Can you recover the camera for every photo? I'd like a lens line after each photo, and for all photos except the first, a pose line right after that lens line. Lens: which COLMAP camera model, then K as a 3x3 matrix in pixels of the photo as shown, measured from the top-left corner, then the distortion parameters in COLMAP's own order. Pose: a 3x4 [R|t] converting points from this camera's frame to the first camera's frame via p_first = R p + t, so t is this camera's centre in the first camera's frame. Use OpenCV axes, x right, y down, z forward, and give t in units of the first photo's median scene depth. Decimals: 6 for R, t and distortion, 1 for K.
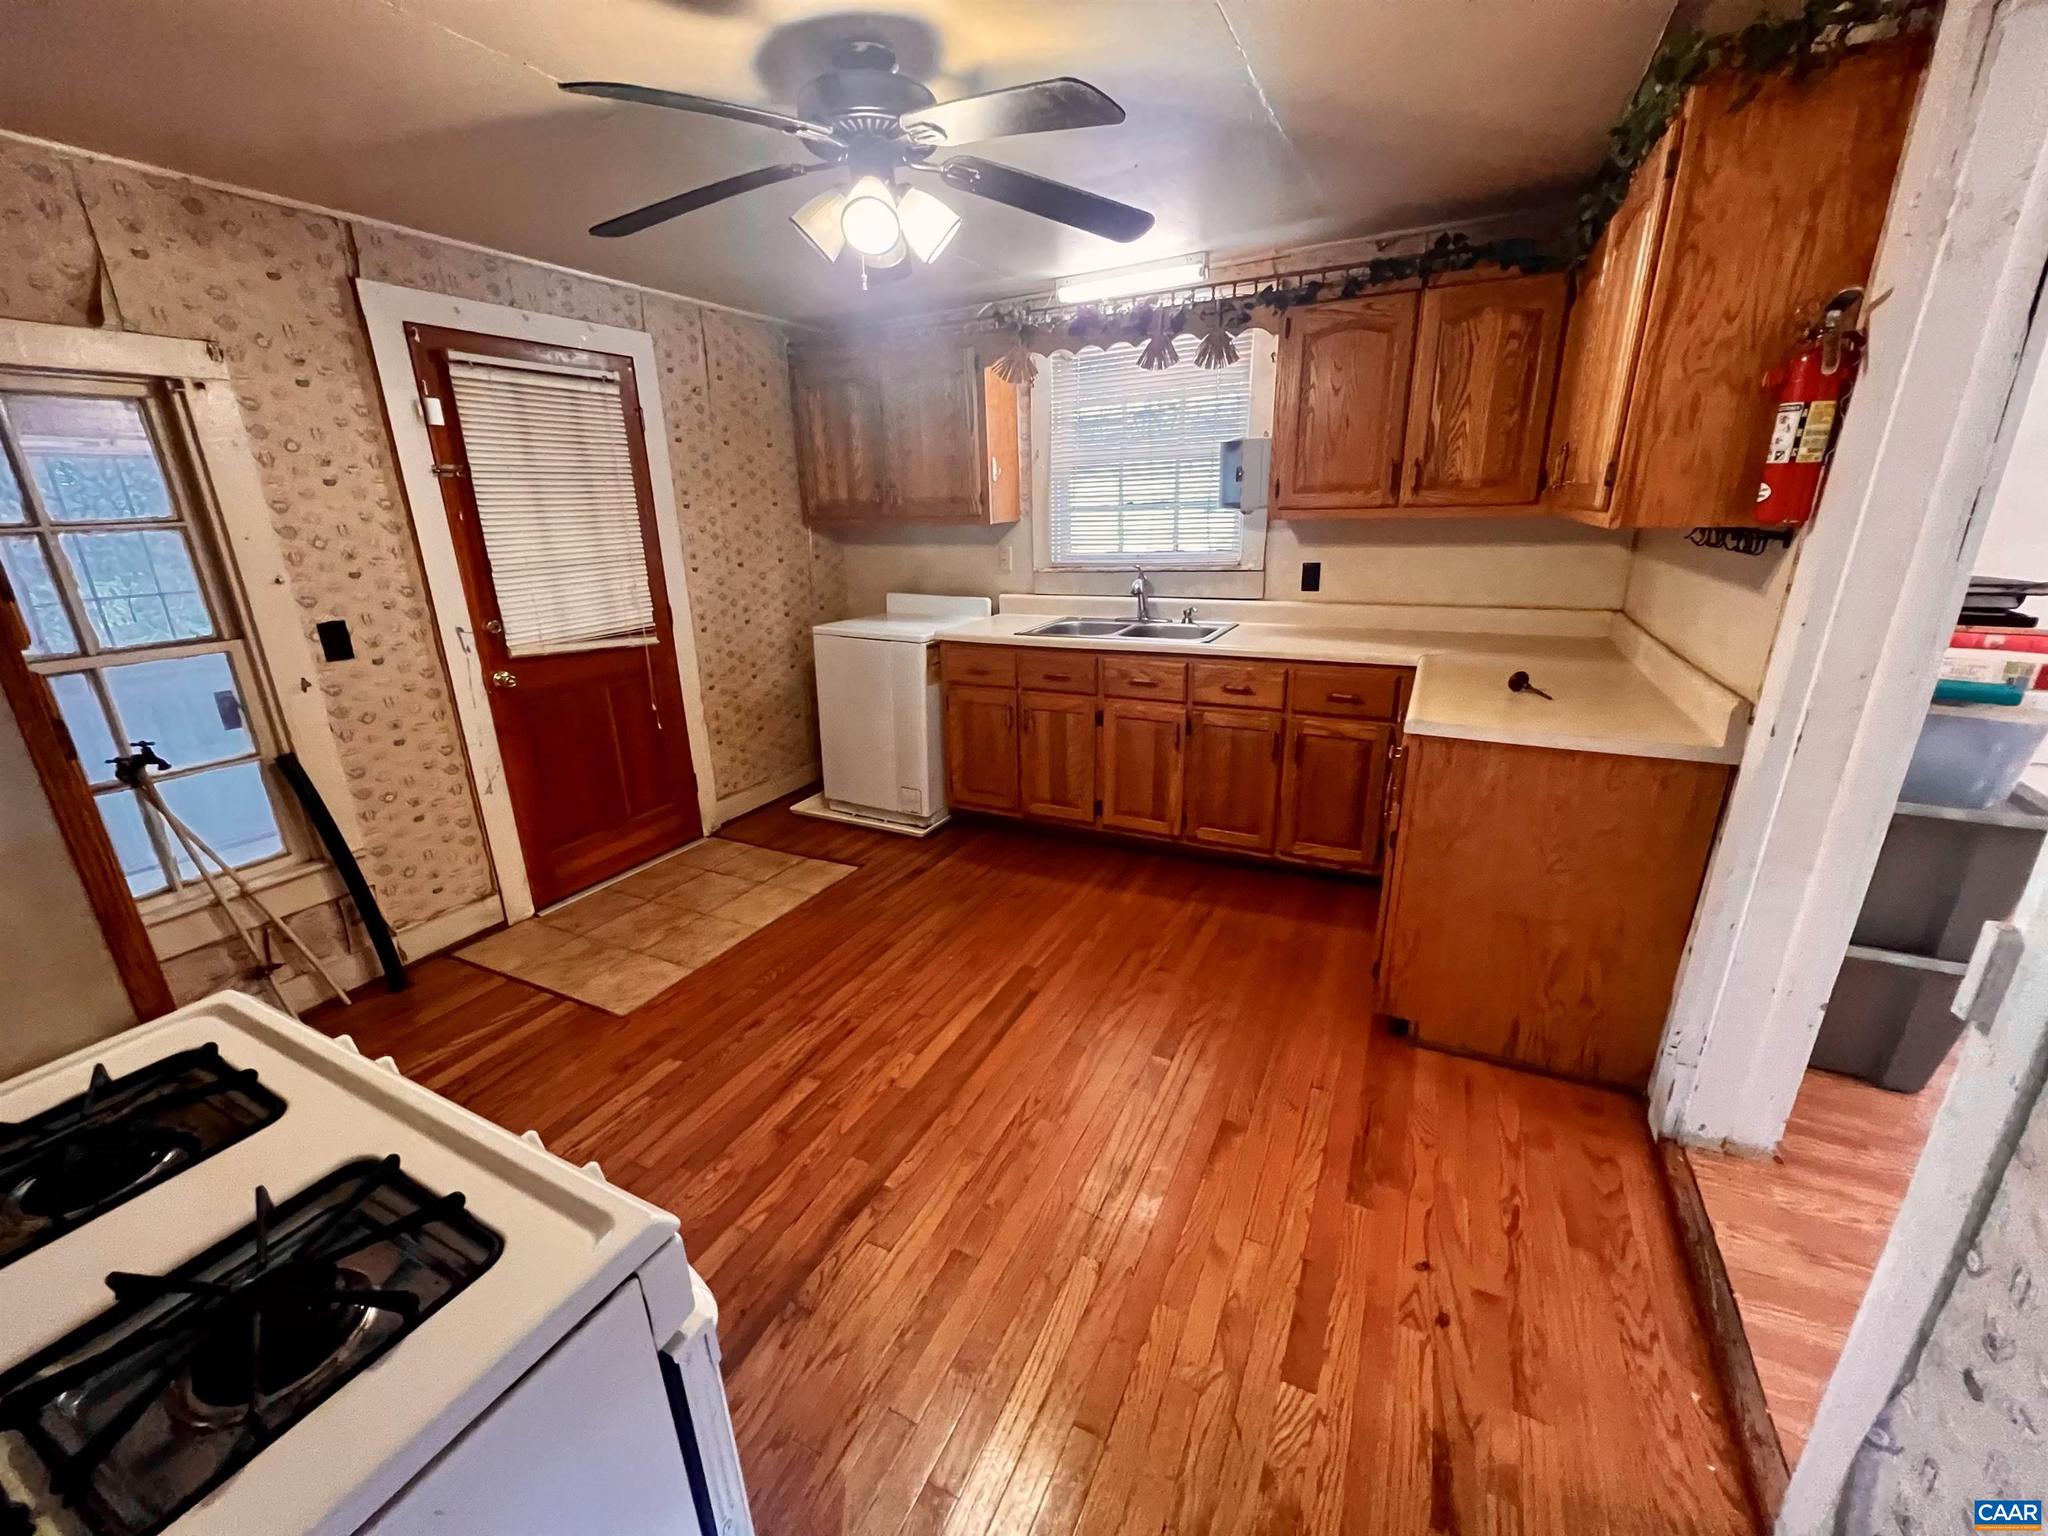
lens RADIAL K [[815.5, 0, 1024.0], [0, 815.5, 768.0], [0, 0, 1]] dist [-0.007326, -0.000066]
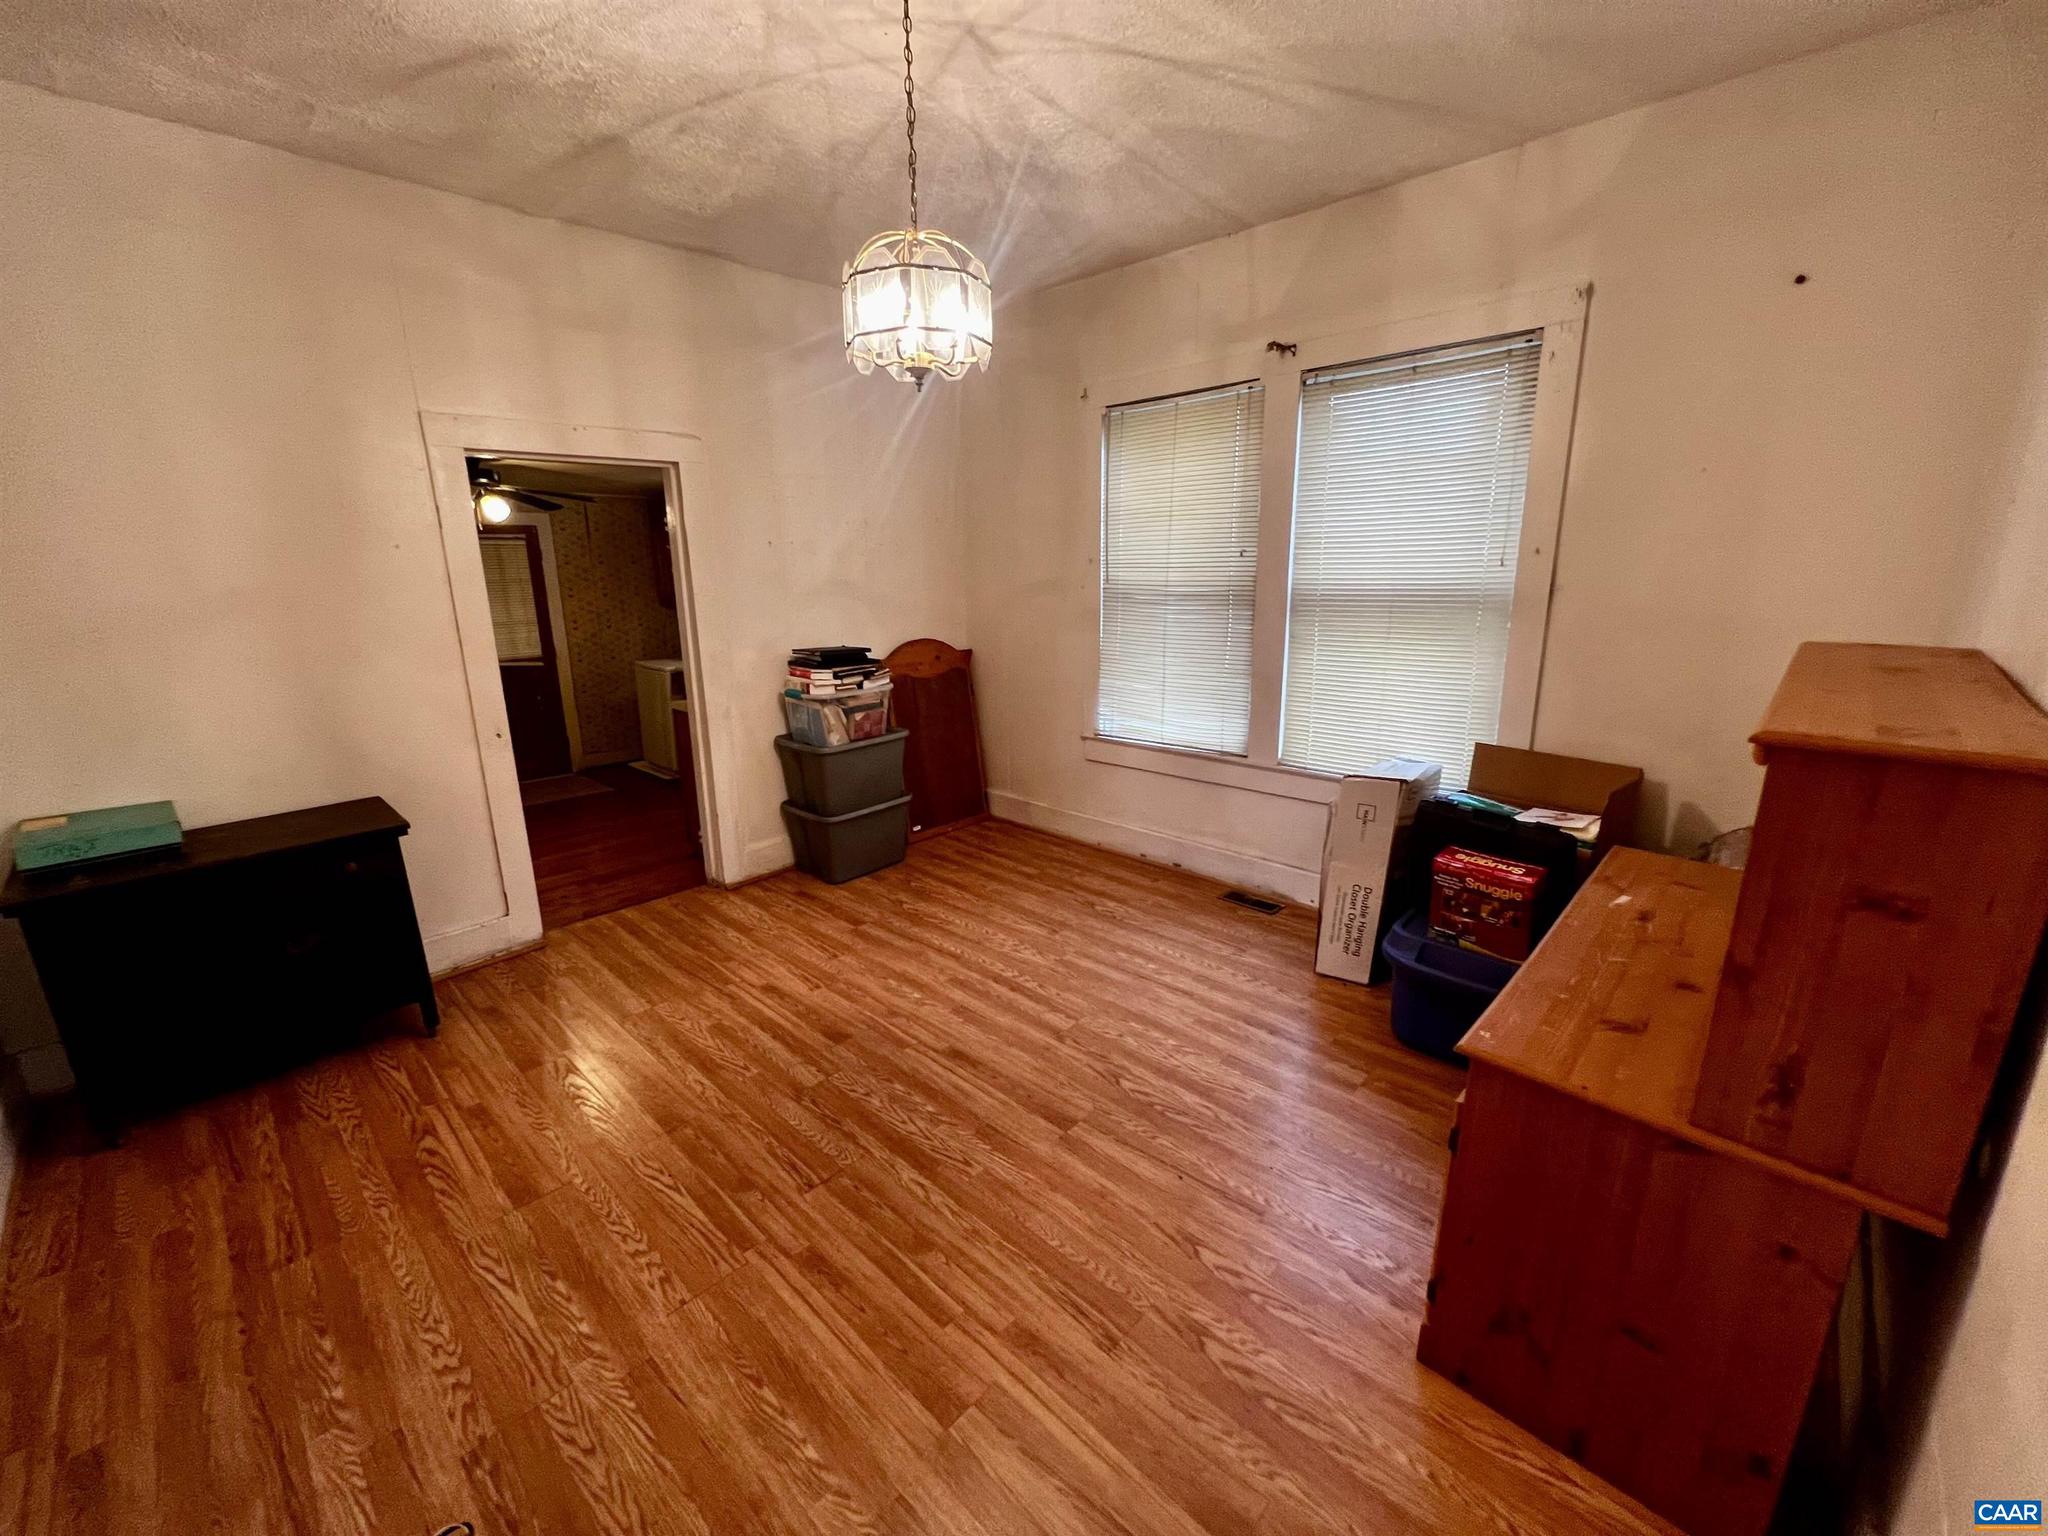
lens RADIAL K [[820.7, 0, 1024.0], [0, 820.7, 768.0], [0, 0, 1]] dist [0.000263, -0.000048]
pose [[0.956389, 0.074966, -0.282314, 1.186740], [-0.096291, 0.993394, -0.062416, 0.098267], [0.275770, 0.086878, 0.957289, -0.522468]]
